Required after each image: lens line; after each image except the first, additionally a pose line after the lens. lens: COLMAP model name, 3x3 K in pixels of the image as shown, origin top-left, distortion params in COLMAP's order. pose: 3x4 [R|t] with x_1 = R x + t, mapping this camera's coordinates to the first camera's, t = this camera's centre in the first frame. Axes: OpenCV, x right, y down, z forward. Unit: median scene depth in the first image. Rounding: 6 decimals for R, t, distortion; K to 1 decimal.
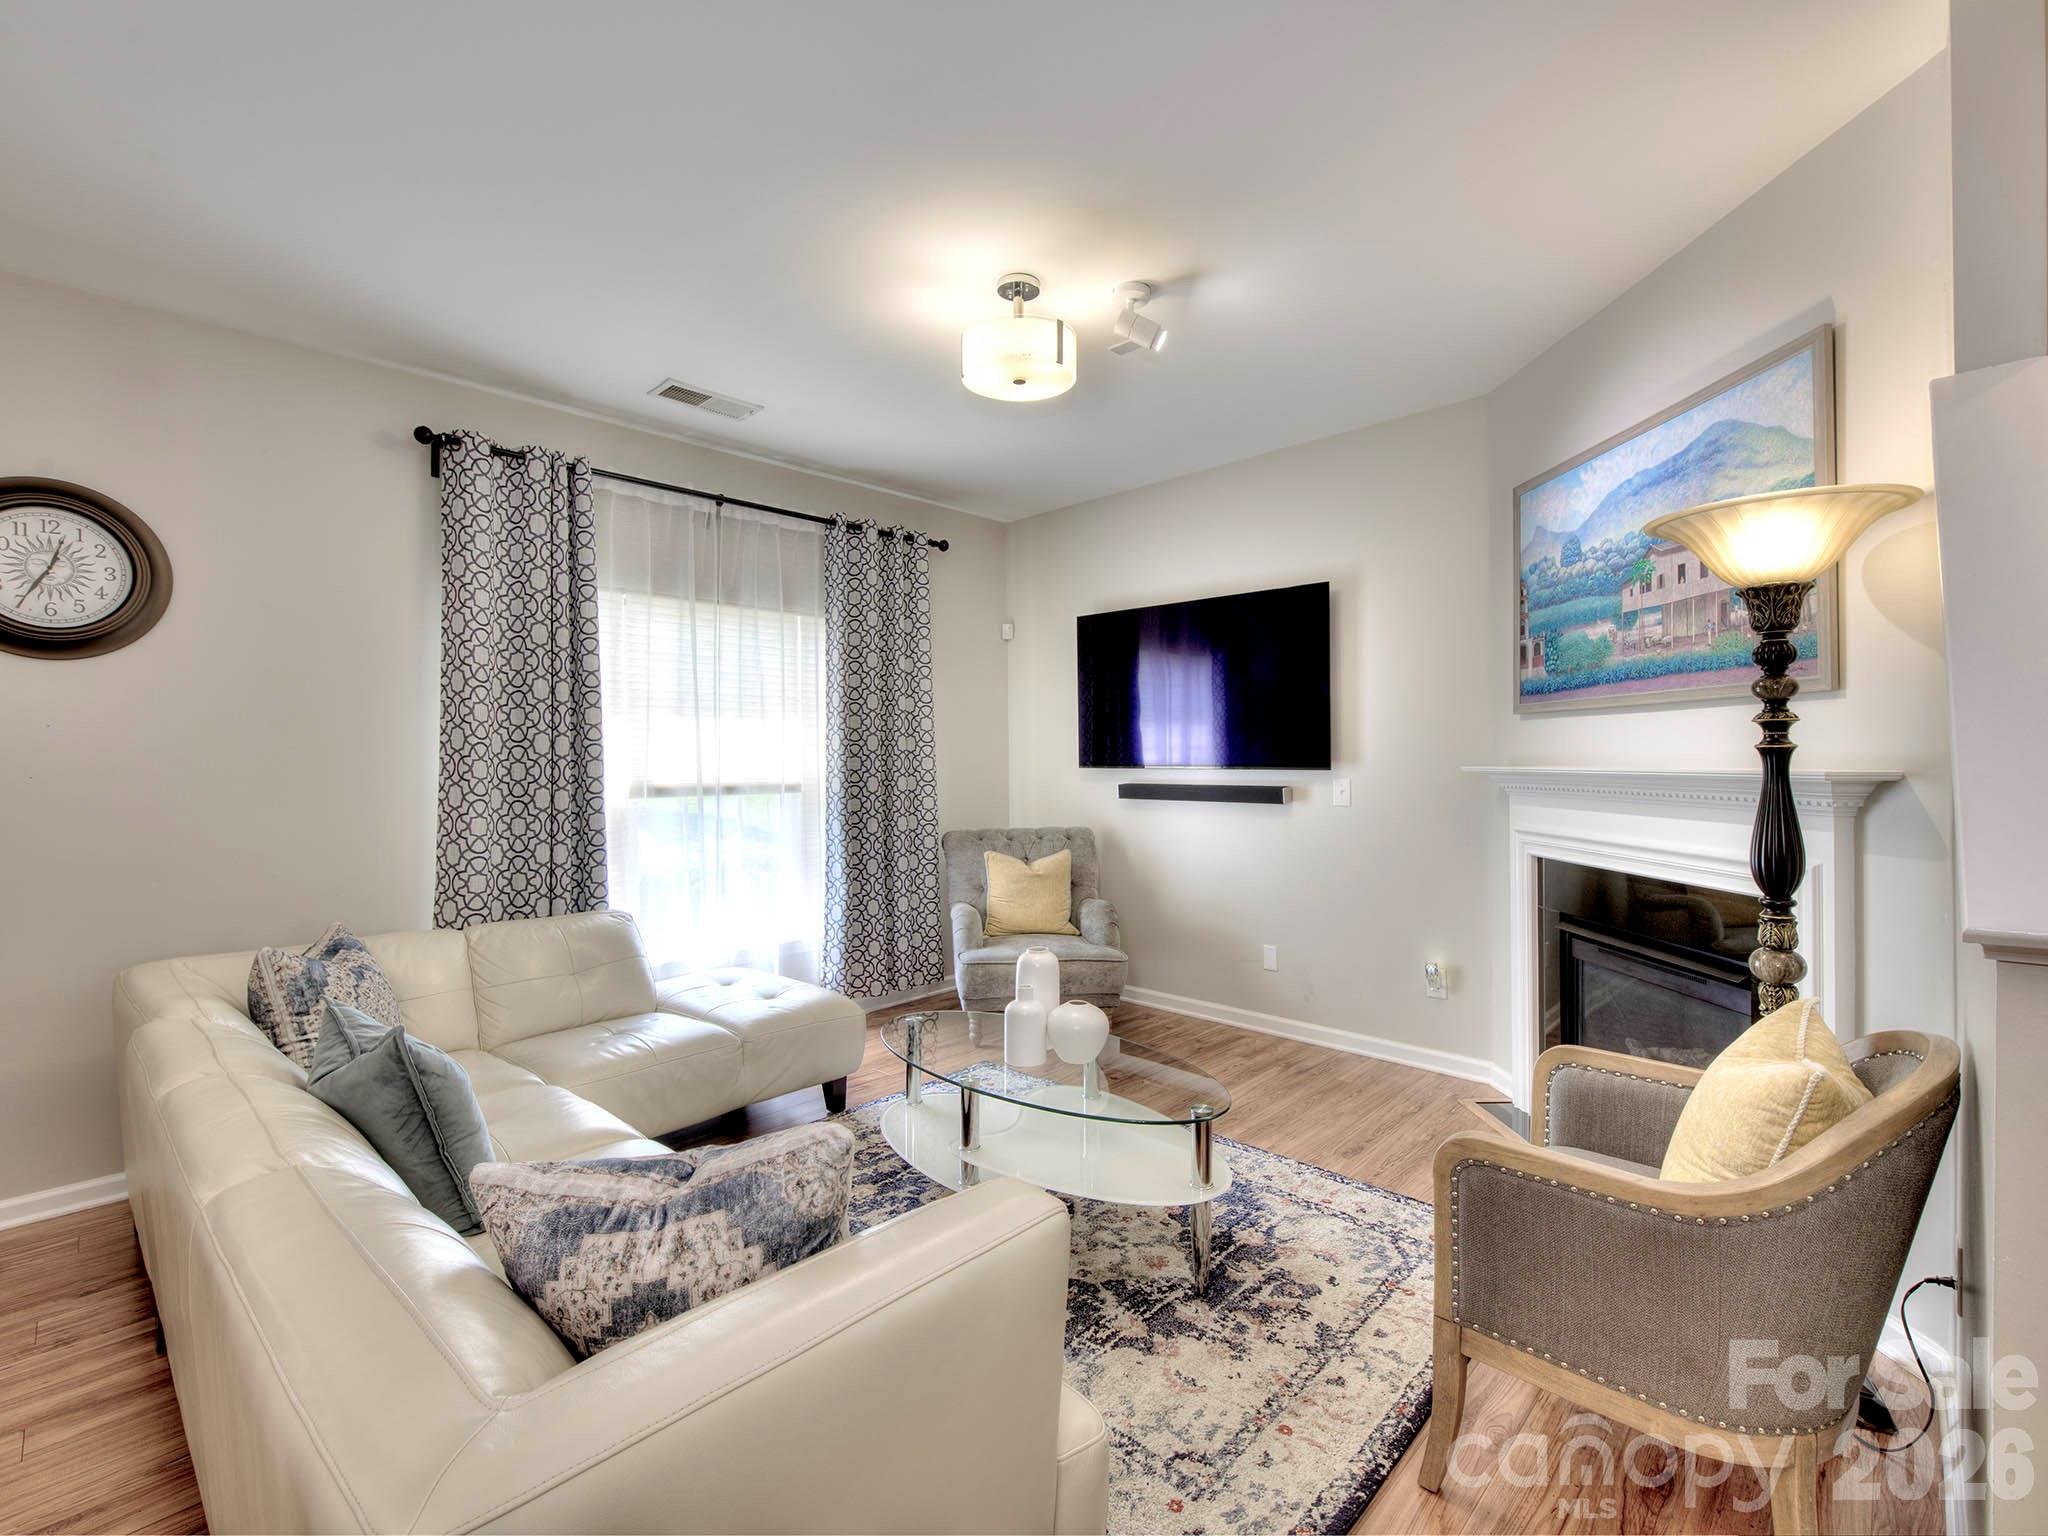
lens RADIAL K [[907.7, 0, 1022.2], [0, 907.7, 759.3], [0, 0, 1]] dist [0.002788, -0.002006]
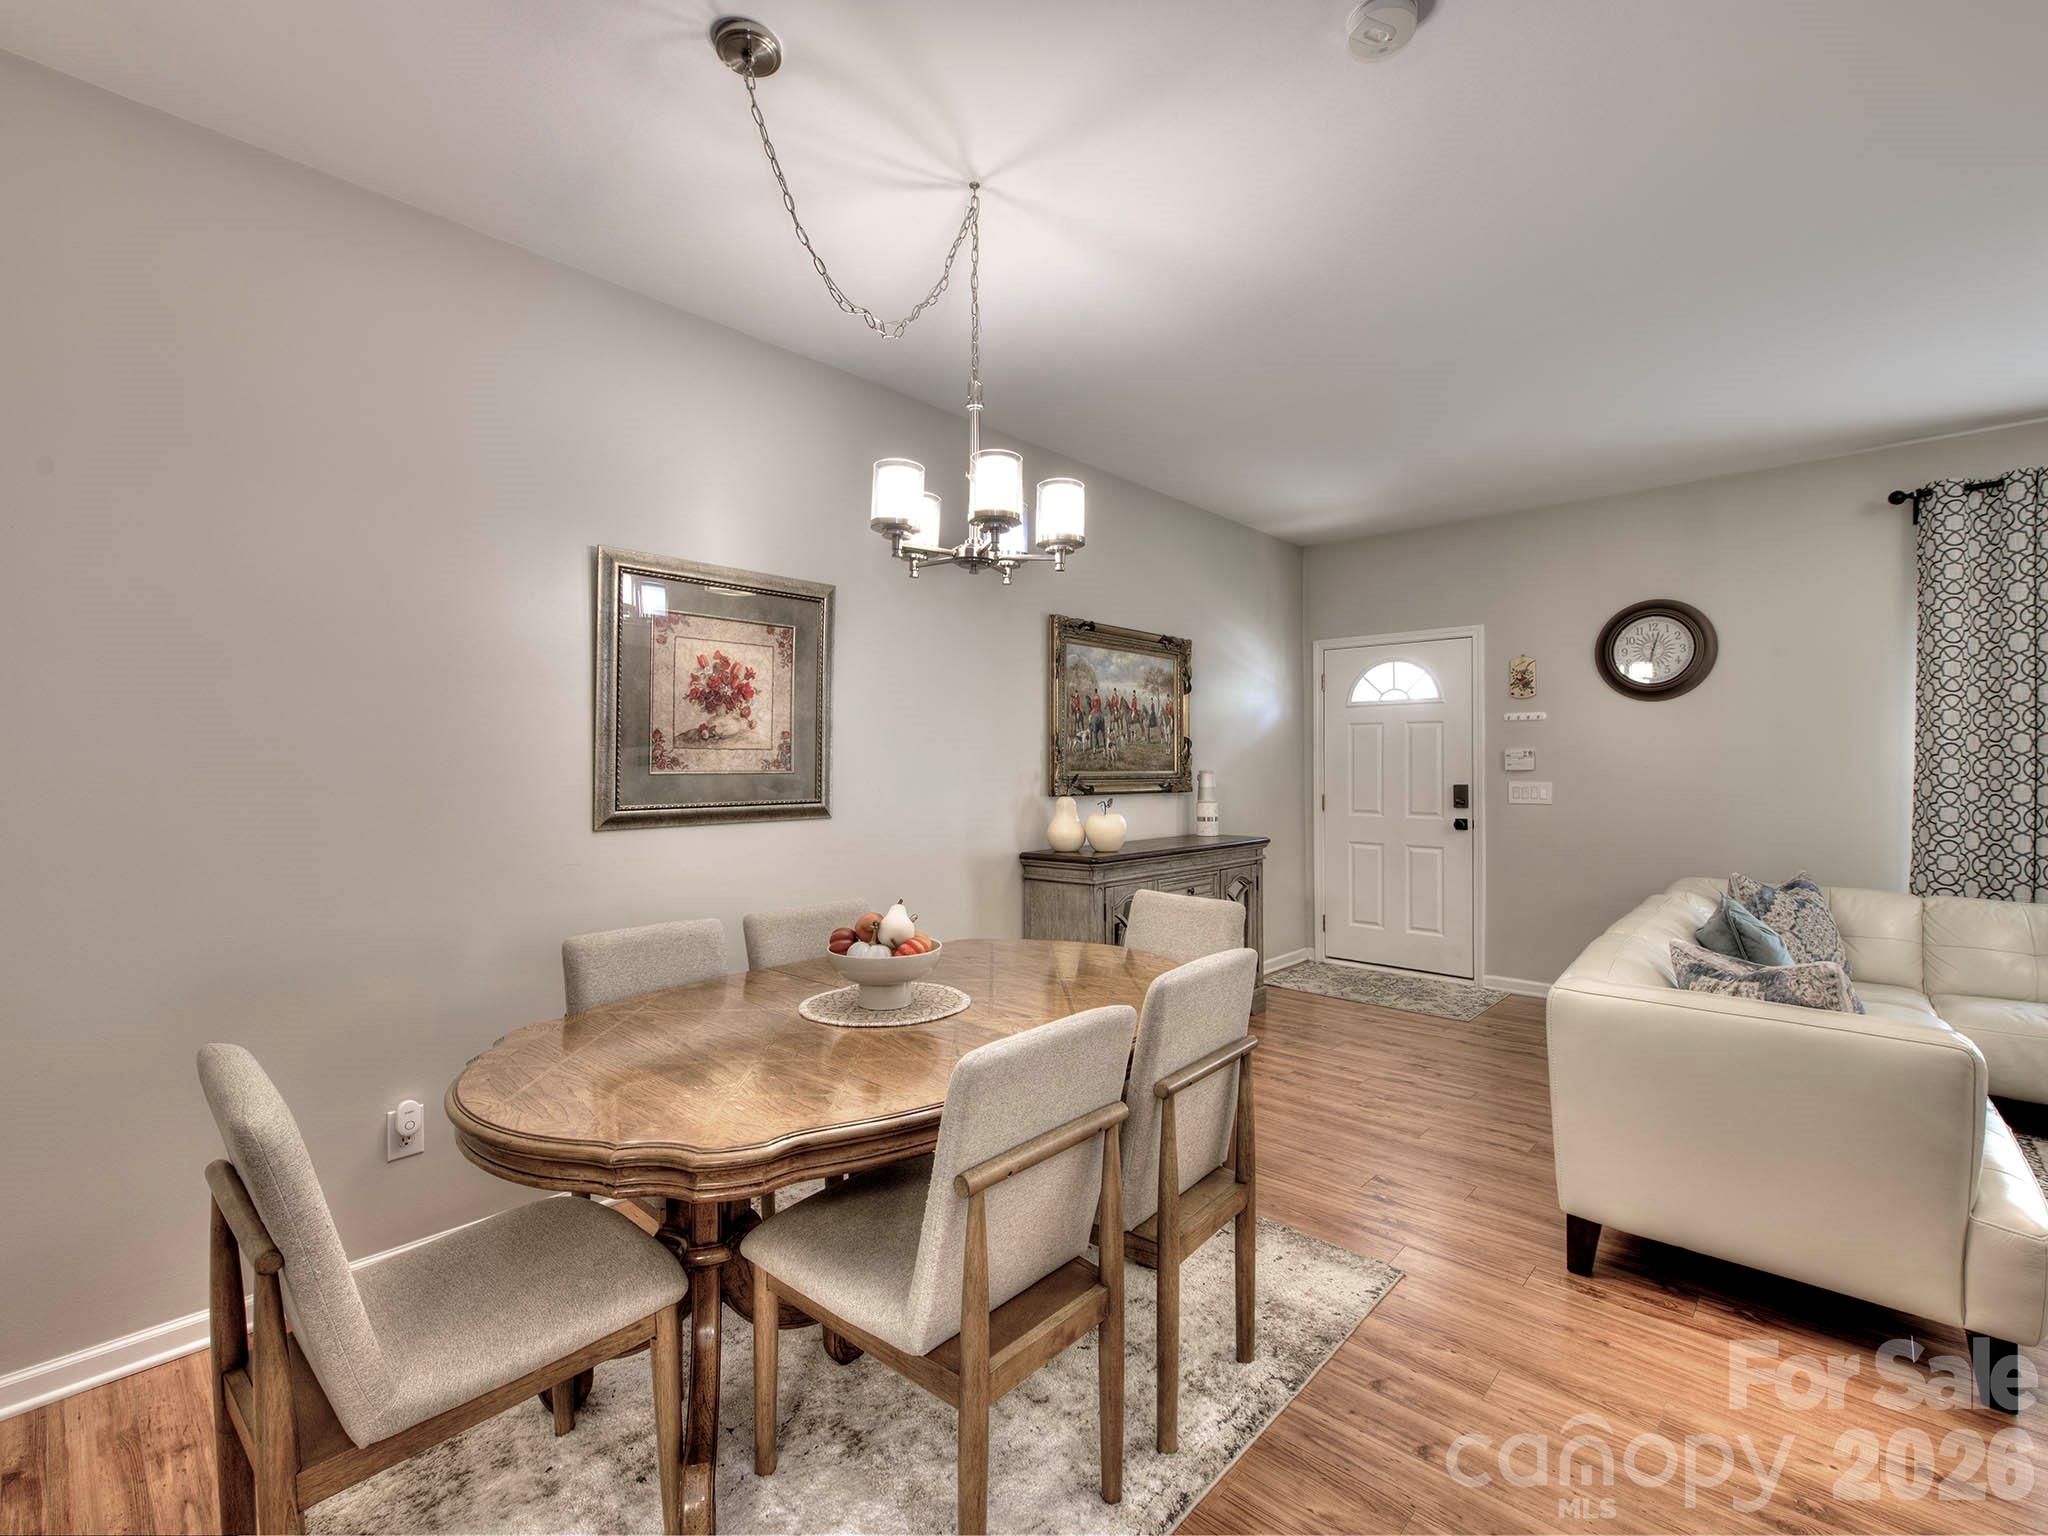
lens RADIAL K [[907.7, 0, 1018.9], [0, 907.7, 754.9], [0, 0, 1]] dist [0.002788, -0.002006]
pose [[0.021208, -0.001010, -0.999775, 0.532106], [0.000874, 0.999999, -0.000991, -0.002843], [0.999775, -0.000853, 0.021209, -0.221011]]
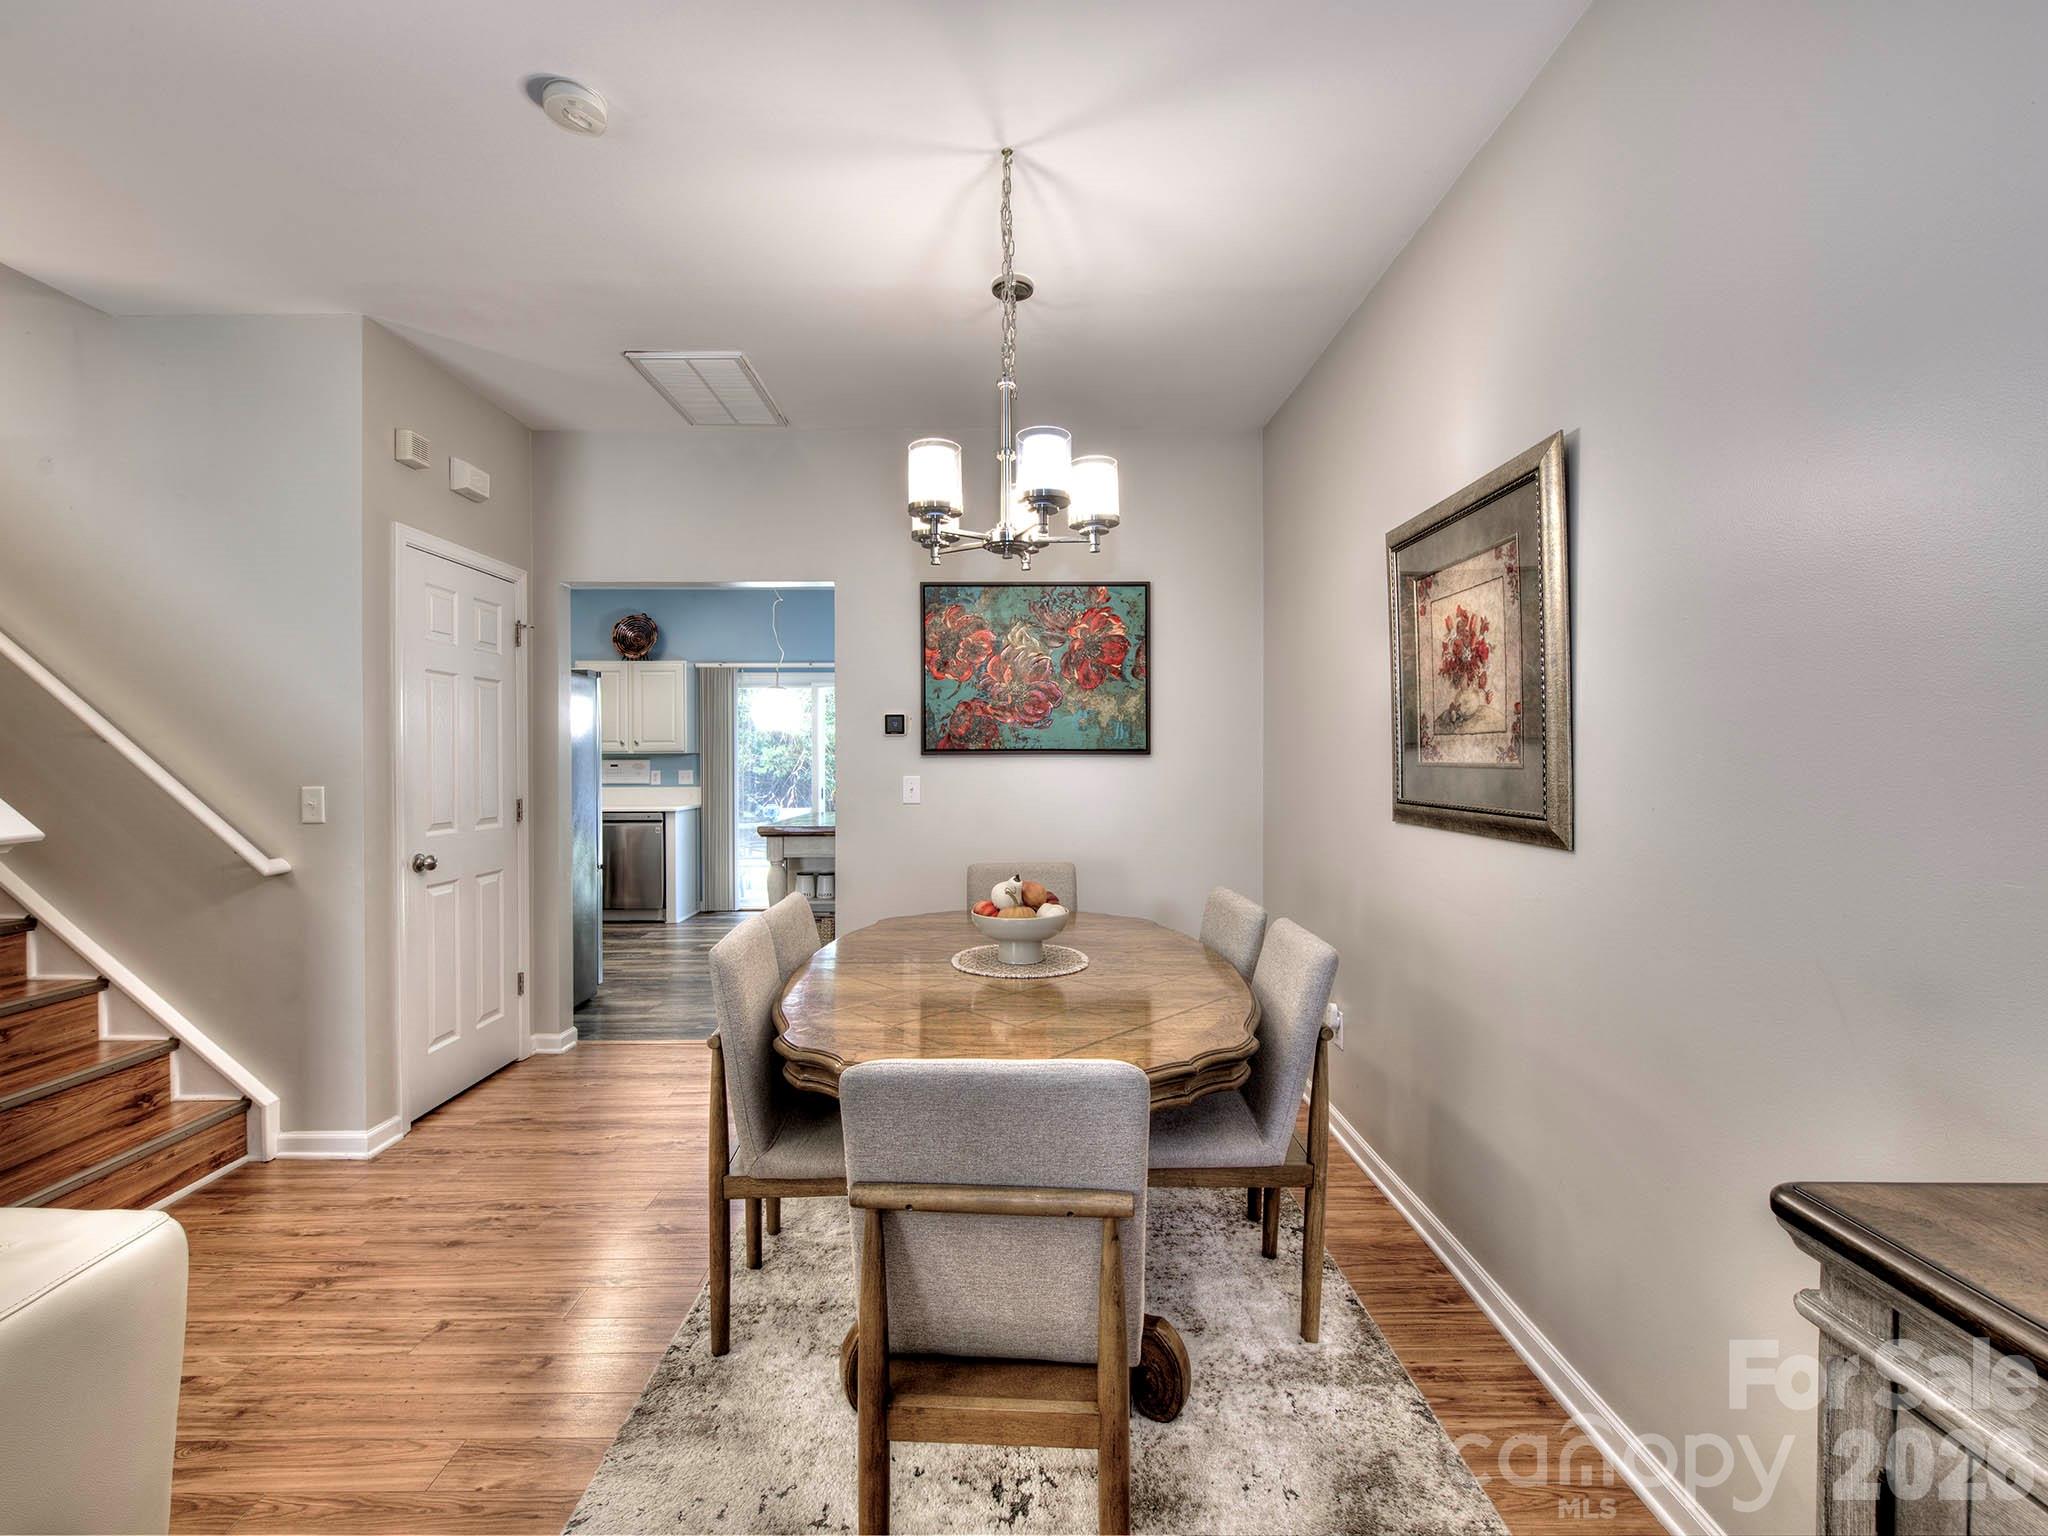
lens RADIAL K [[907.7, 0, 1019.8], [0, 907.7, 757.4], [0, 0, 1]] dist [0.002788, -0.002006]
pose [[-0.707111, 0.009796, 0.707035, -0.577544], [0.009252, 0.999947, -0.004602, 0.007527], [-0.707042, 0.003288, -0.707164, 0.202857]]
